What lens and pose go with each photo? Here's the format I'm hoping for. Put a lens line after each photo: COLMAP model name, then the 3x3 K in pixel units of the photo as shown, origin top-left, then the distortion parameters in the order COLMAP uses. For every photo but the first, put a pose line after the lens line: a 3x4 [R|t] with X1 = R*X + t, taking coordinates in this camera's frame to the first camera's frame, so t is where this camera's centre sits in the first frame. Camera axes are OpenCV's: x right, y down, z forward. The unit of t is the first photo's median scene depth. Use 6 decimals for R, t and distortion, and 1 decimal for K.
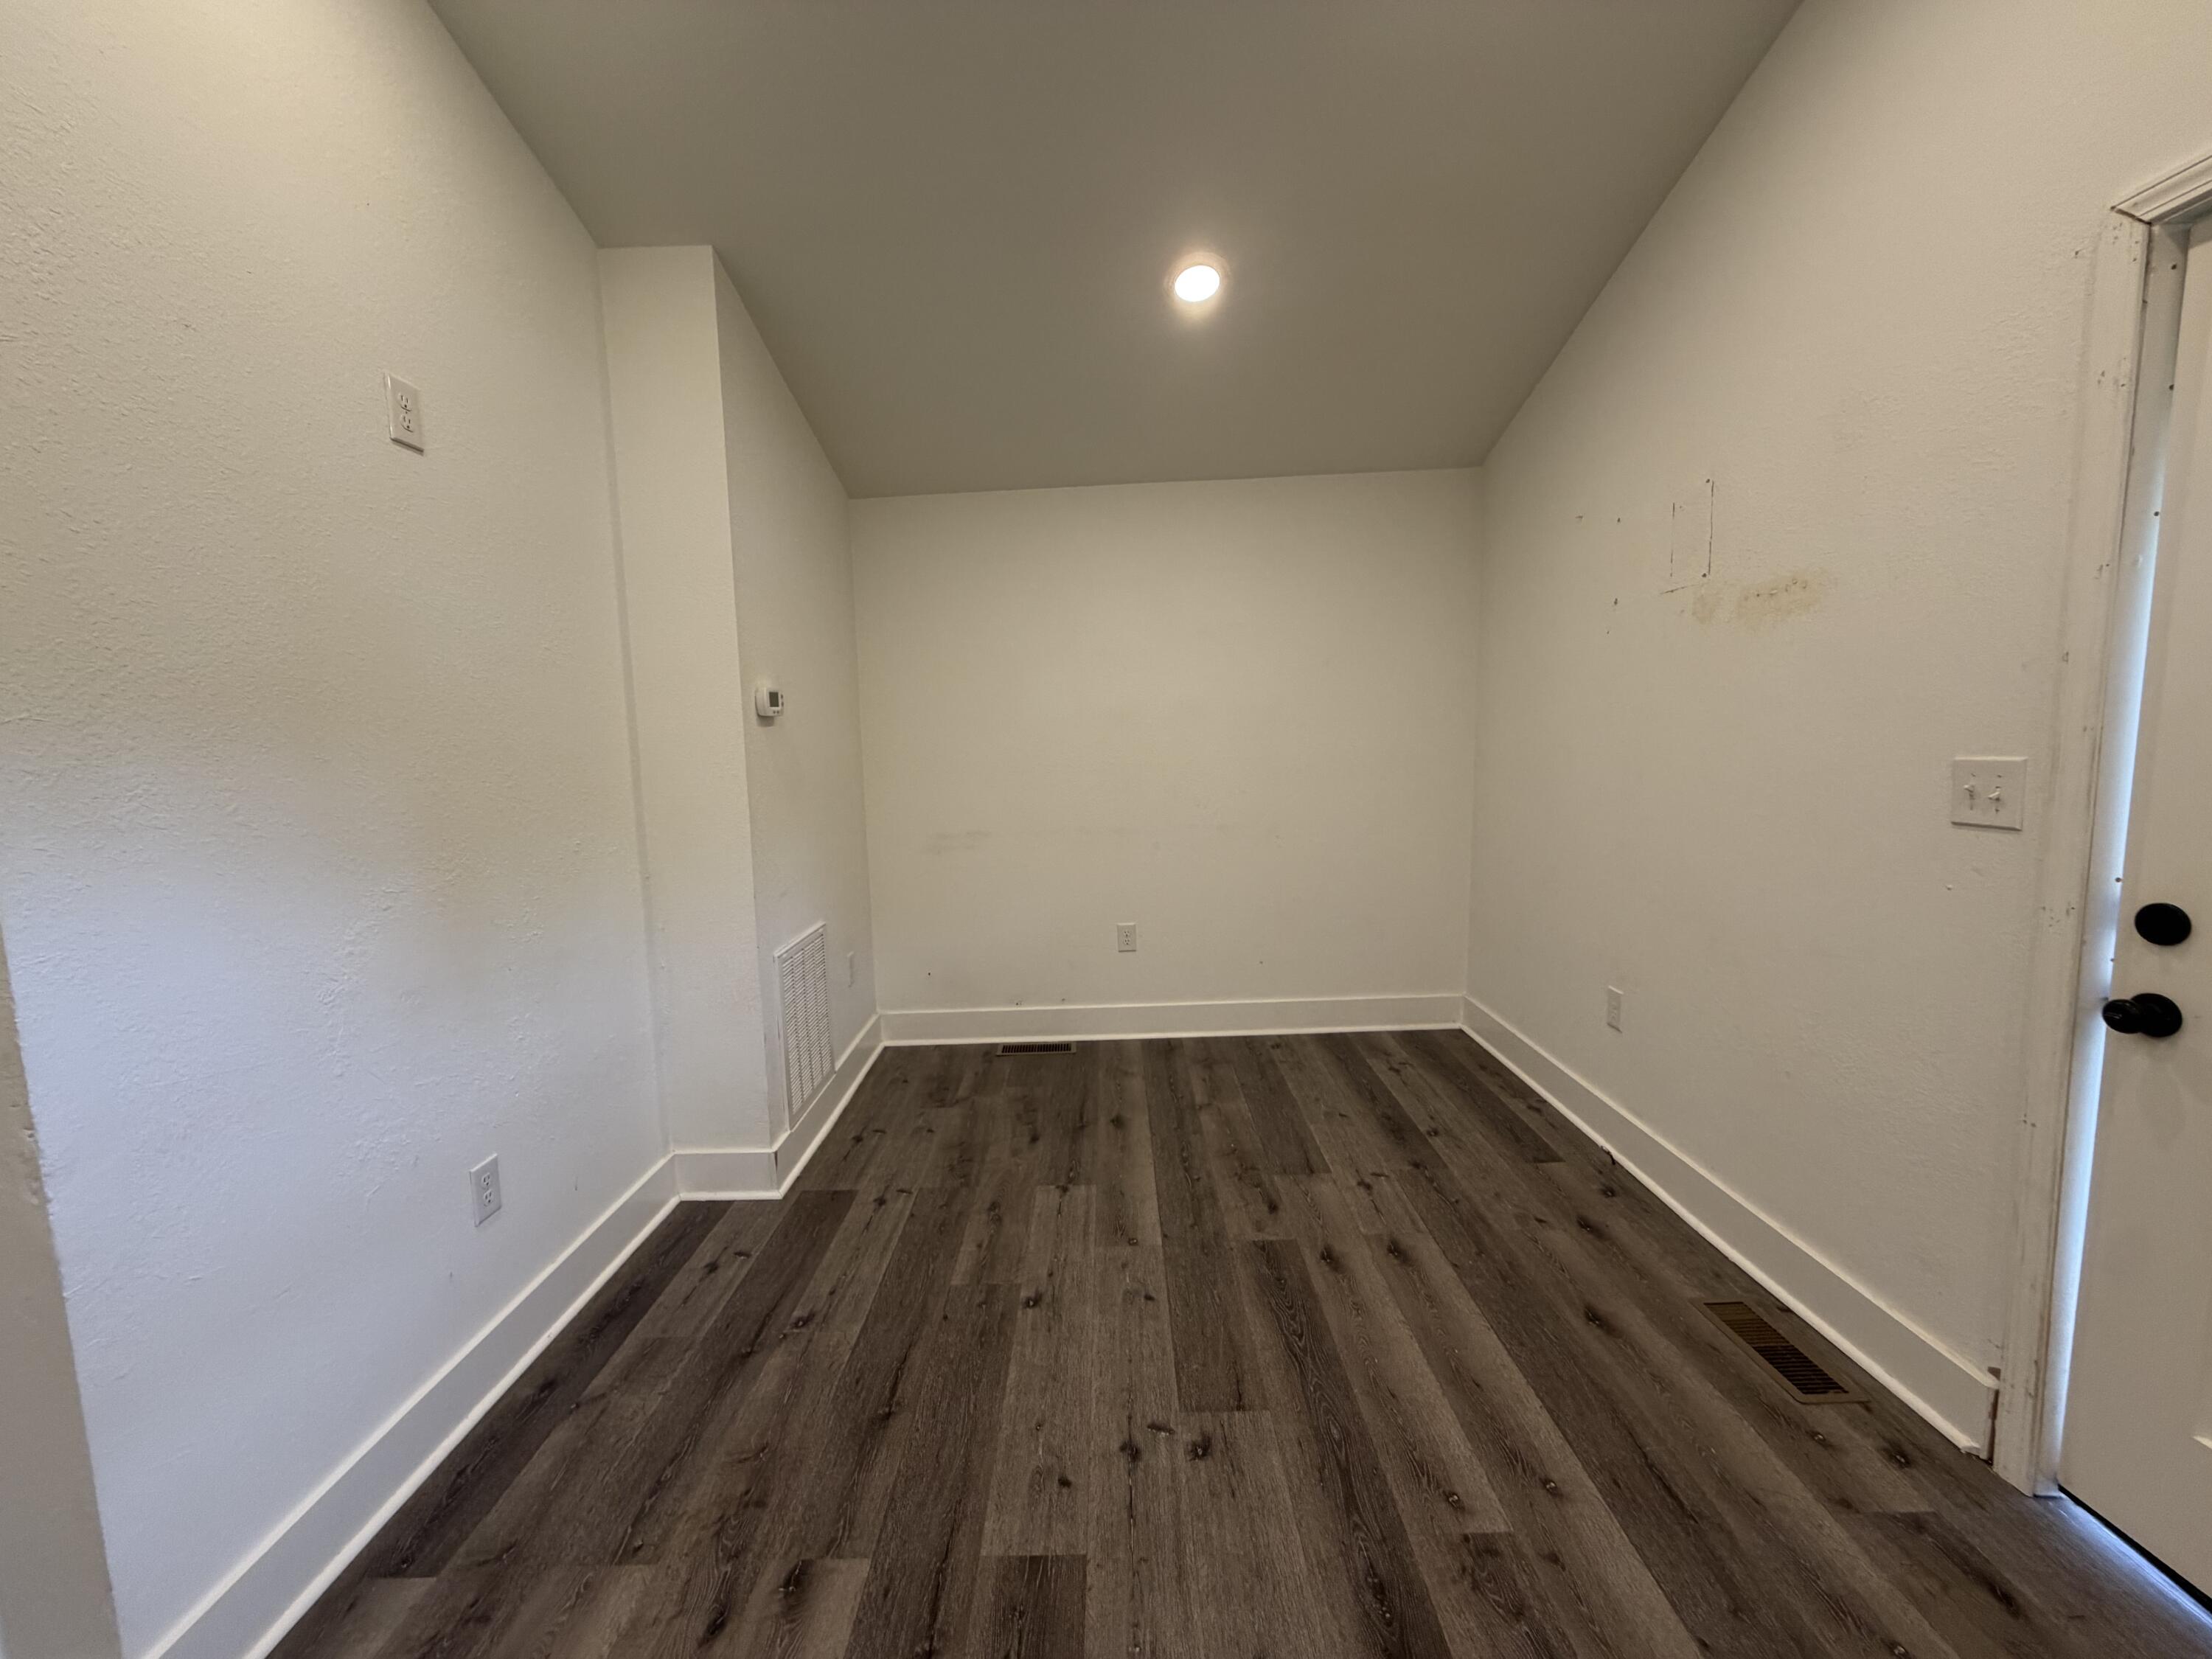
lens RADIAL K [[877.9, 0, 1105.0], [0, 877.9, 834.2], [0, 0, 1]] dist [-0.000143, 0.000267]
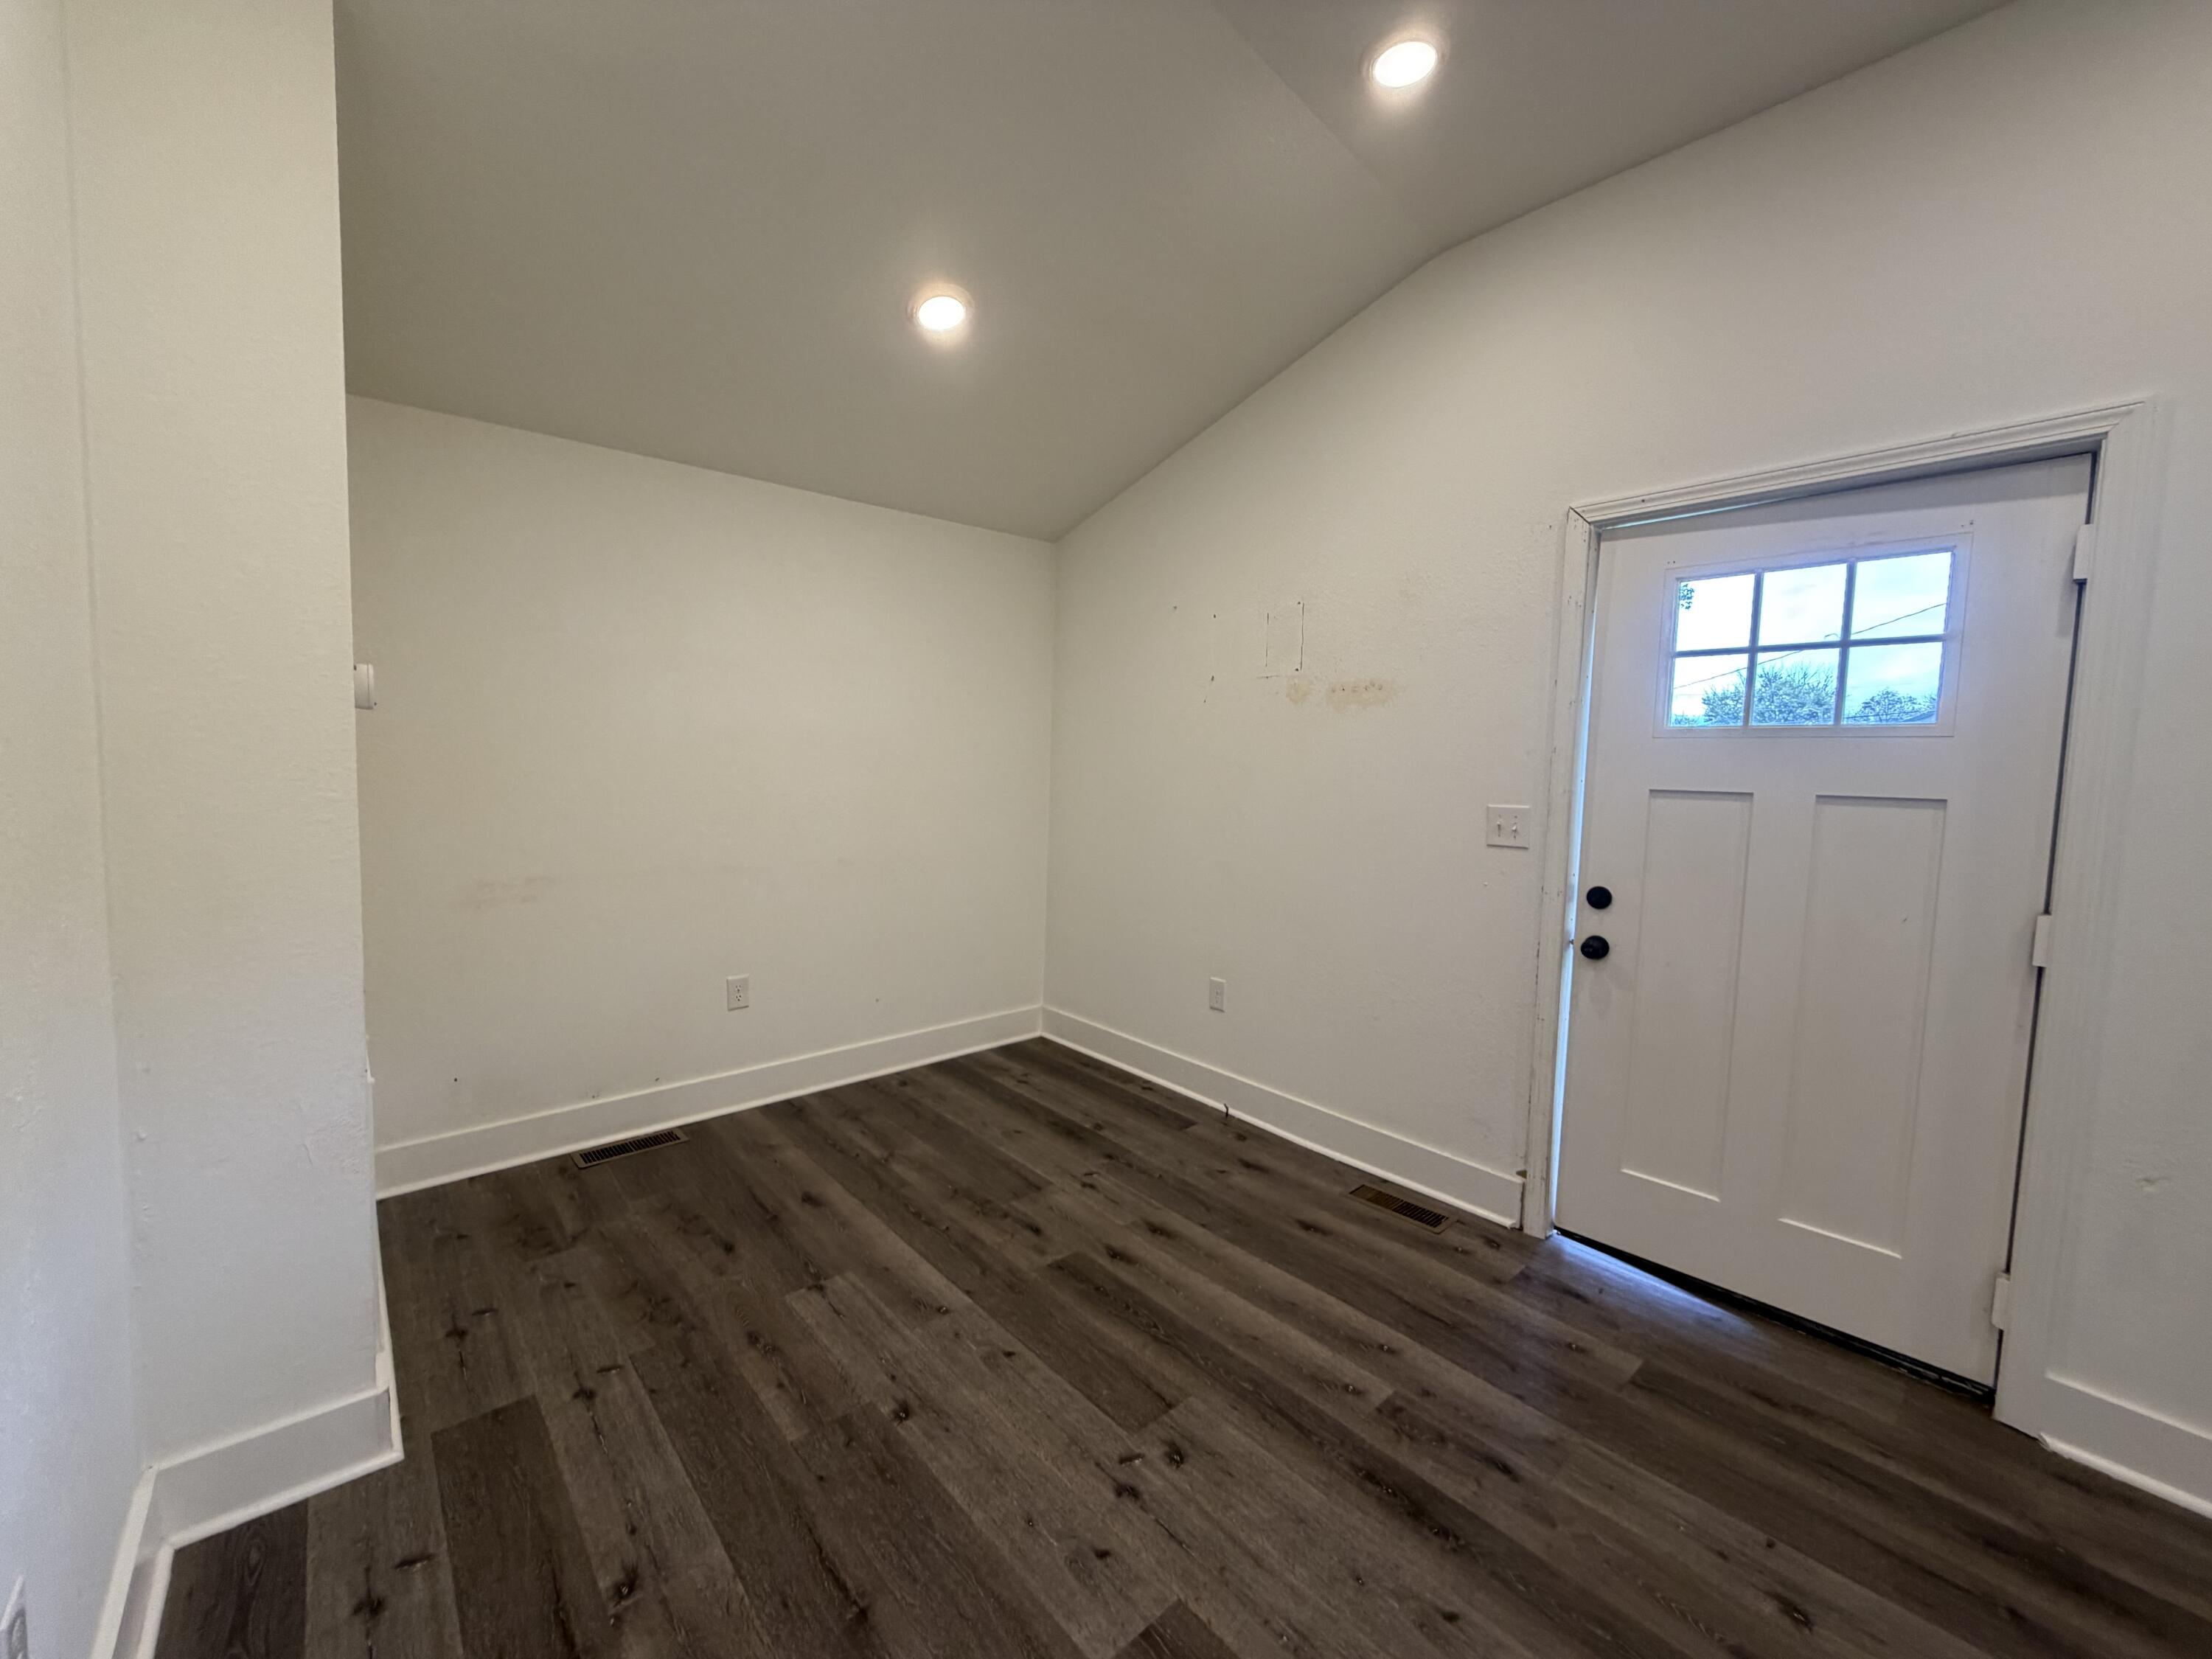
lens RADIAL K [[877.9, 0, 1092.3], [0, 877.9, 834.4], [0, 0, 1]] dist [-0.000143, 0.000267]
pose [[0.743497, -0.008751, 0.668682, -0.514367], [0.031334, 0.999272, -0.021762, -0.015315], [-0.668005, 0.037132, 0.743230, 0.204338]]
